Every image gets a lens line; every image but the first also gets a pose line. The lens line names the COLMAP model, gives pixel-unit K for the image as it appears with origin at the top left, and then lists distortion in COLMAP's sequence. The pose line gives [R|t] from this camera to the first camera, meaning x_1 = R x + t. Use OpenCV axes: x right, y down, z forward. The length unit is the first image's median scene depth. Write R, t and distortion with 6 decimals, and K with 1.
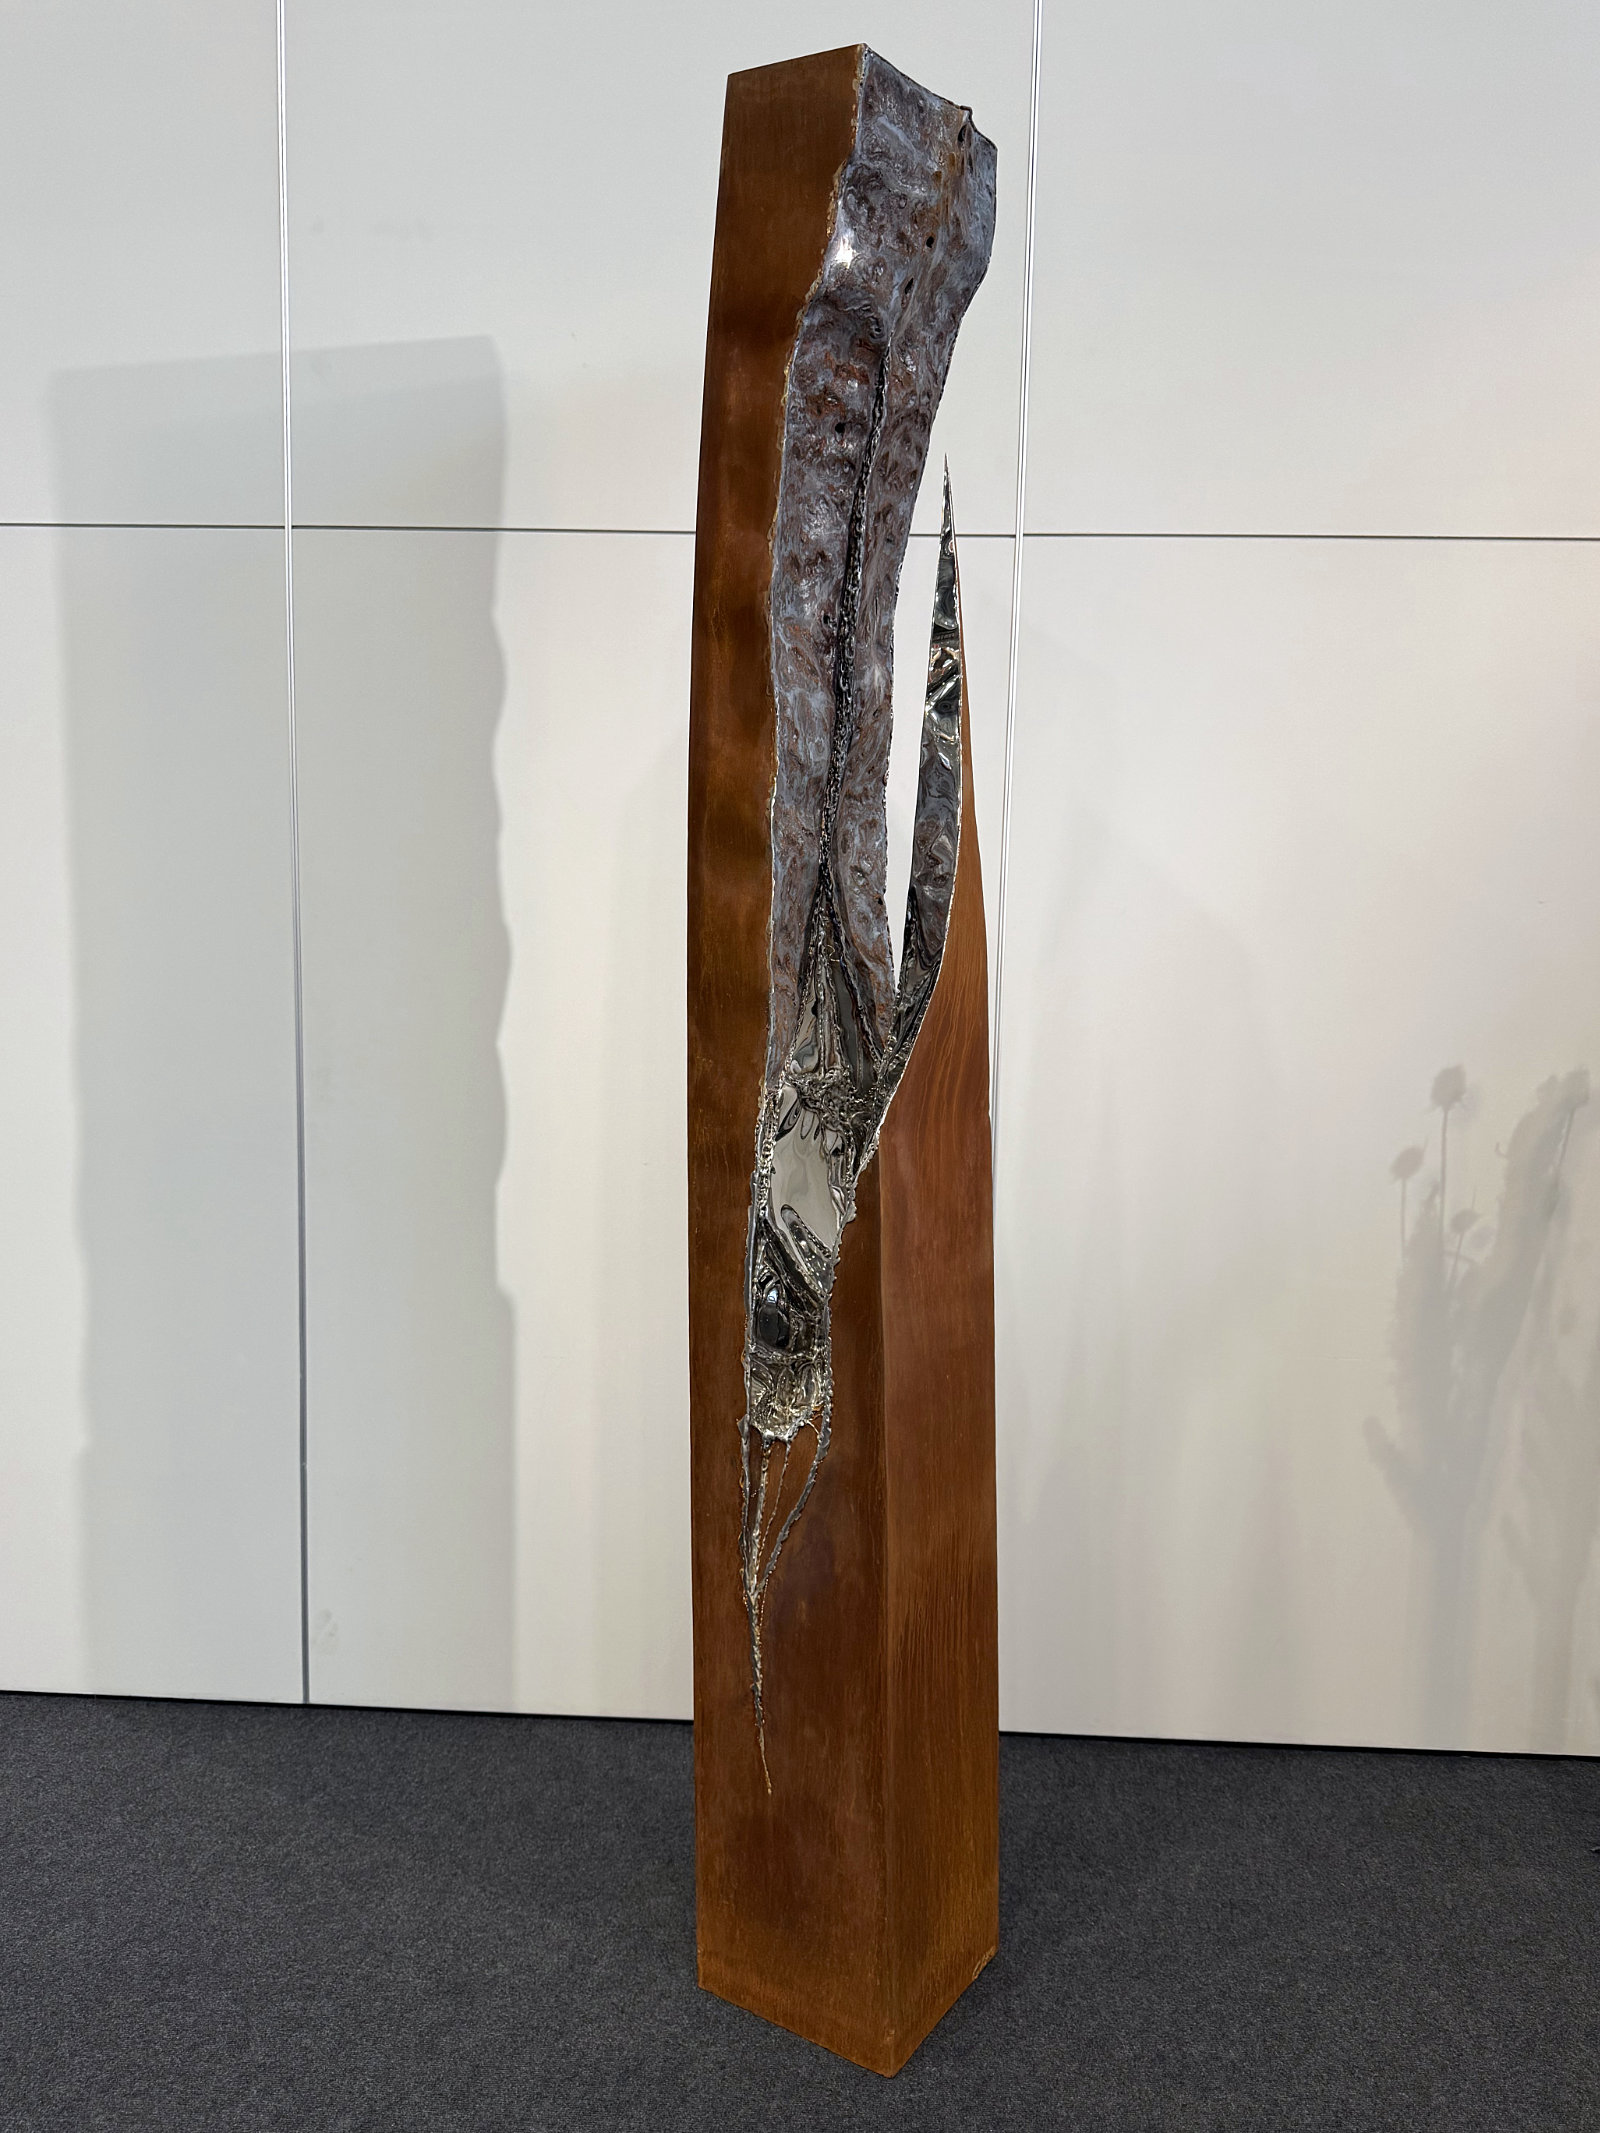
lens RADIAL K [[1511.4, 0, 784.5], [0, 1511.4, 1078.8], [0, 0, 1]] dist [0.059076, -0.108719]
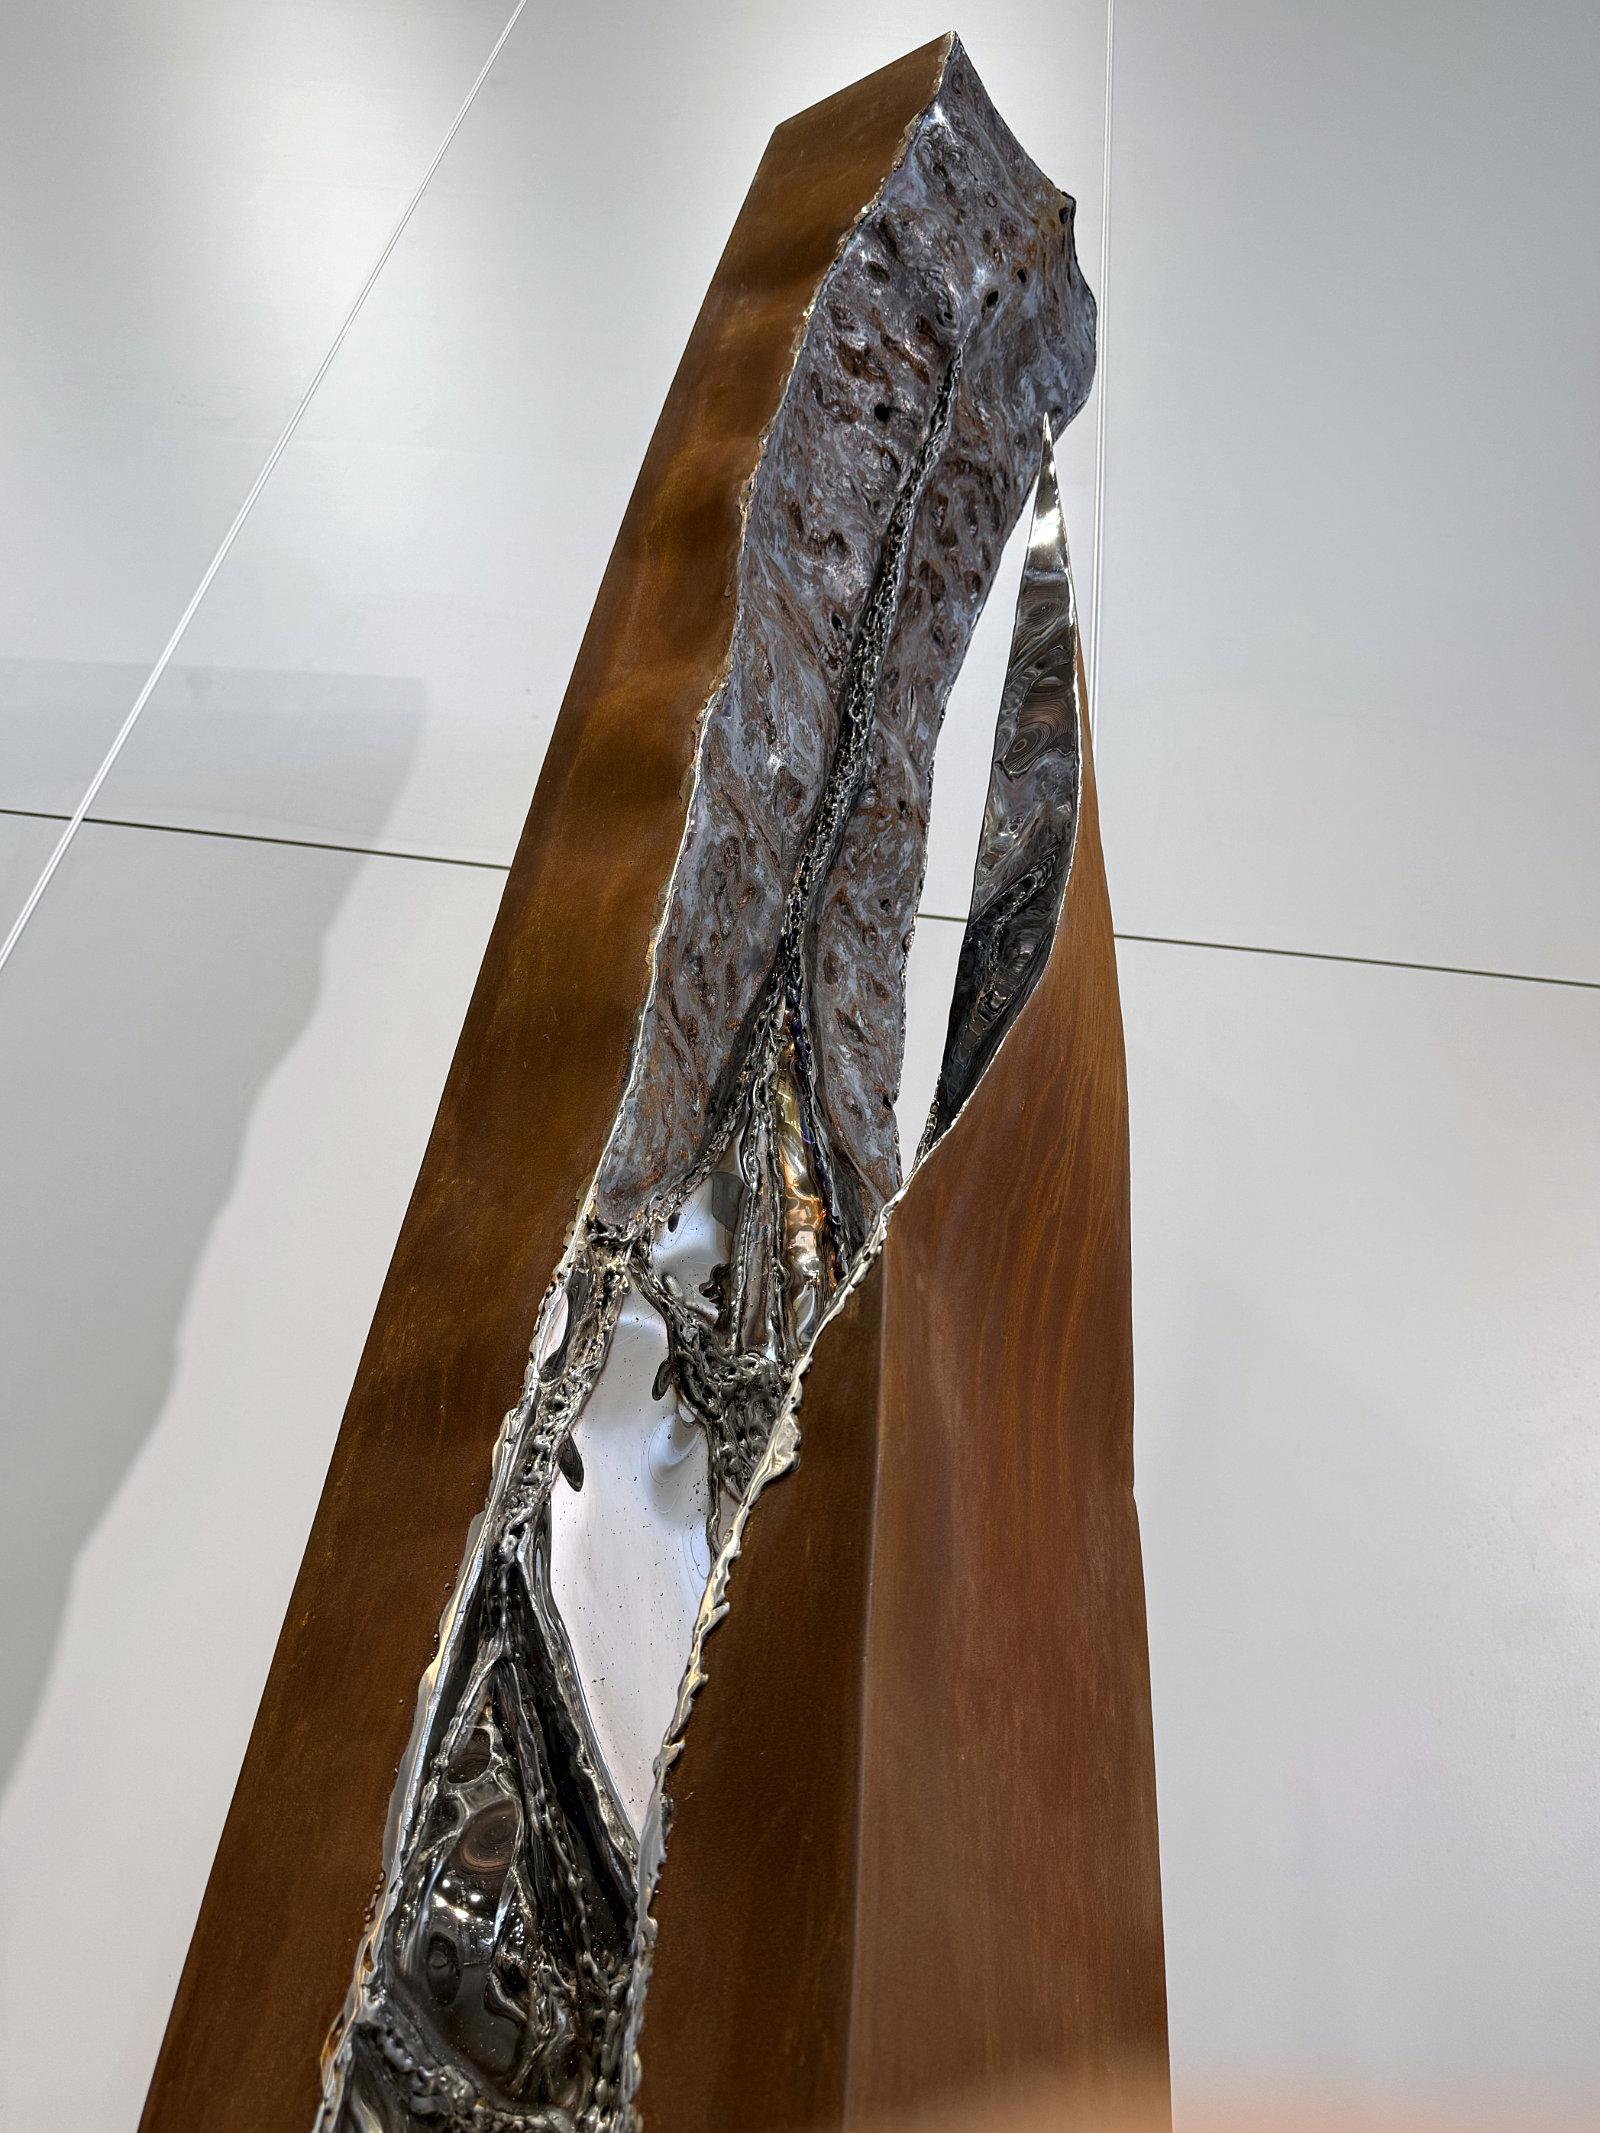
lens RADIAL K [[1511.4, 0, 784.5], [0, 1511.4, 1078.8], [0, 0, 1]] dist [0.059076, -0.108719]
pose [[0.991695, 0.128433, -0.006728, 0.034774], [-0.101239, 0.747314, -0.656713, 0.228799], [-0.079316, 0.651940, 0.754111, 0.672505]]
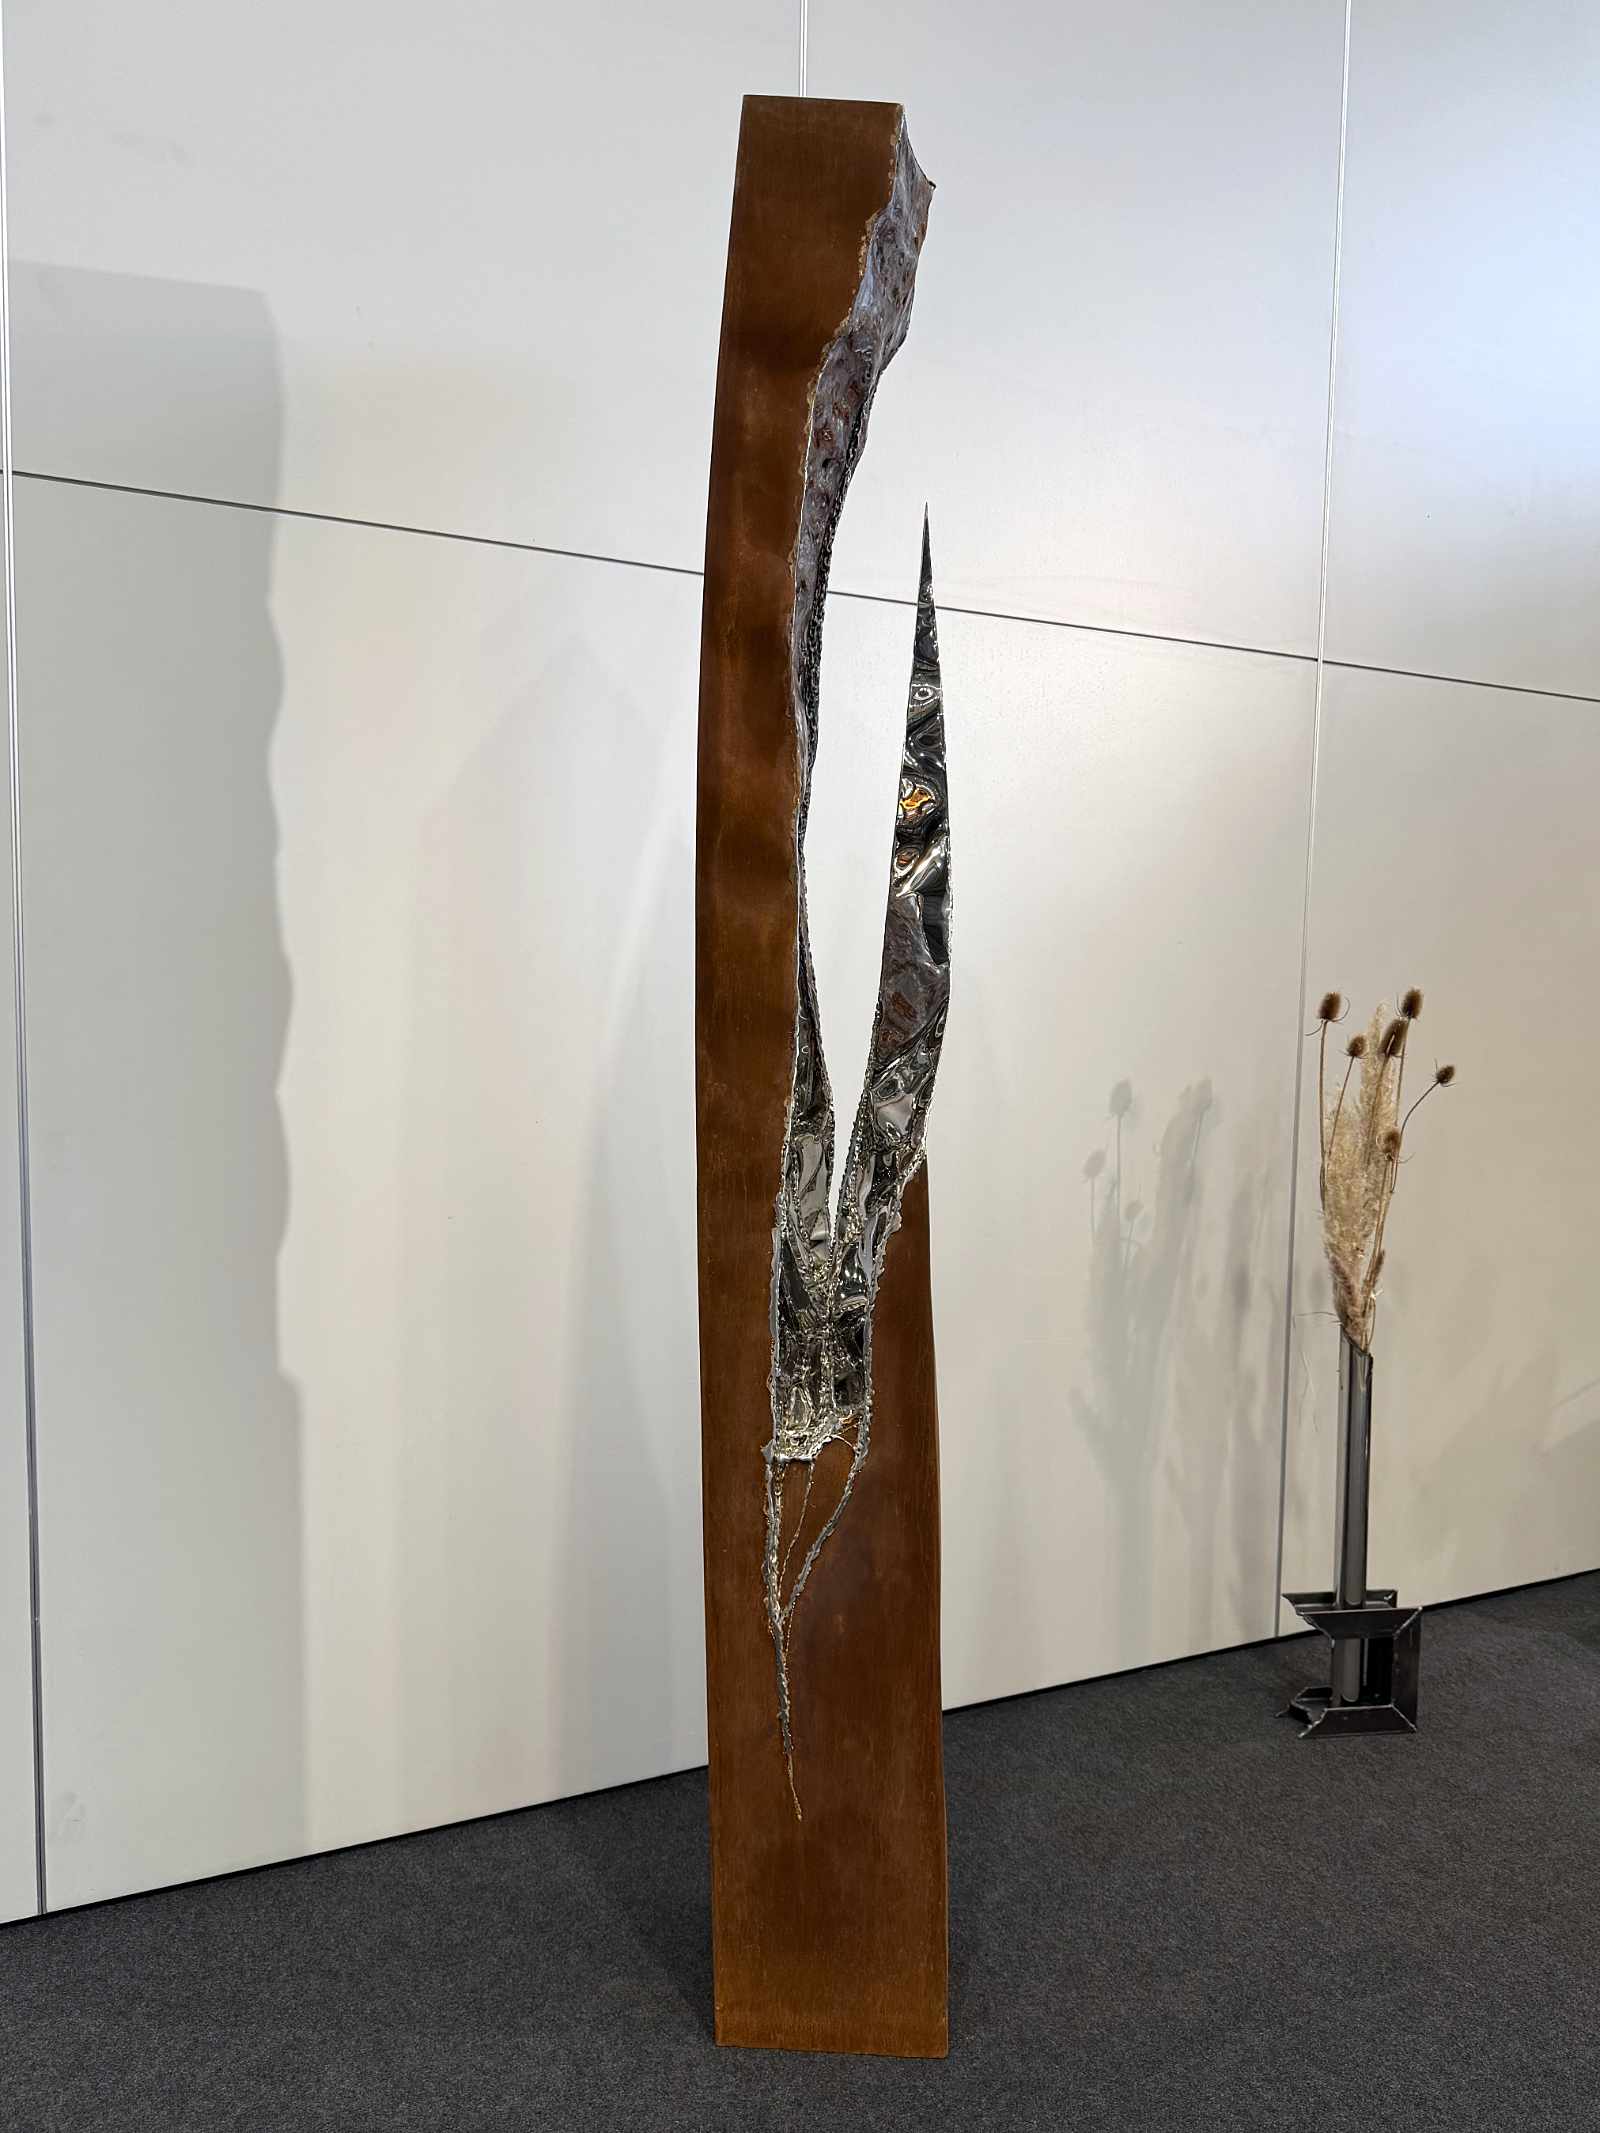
lens RADIAL K [[1522.5, 0, 805.4], [0, 1522.5, 1118.3], [0, 0, 1]] dist [0.073390, -0.138281]
pose [[0.875928, -0.046619, 0.480185, -0.482707], [0.055290, 0.998463, -0.003922, 0.016955], [-0.479264, 0.029985, 0.877159, 0.107958]]
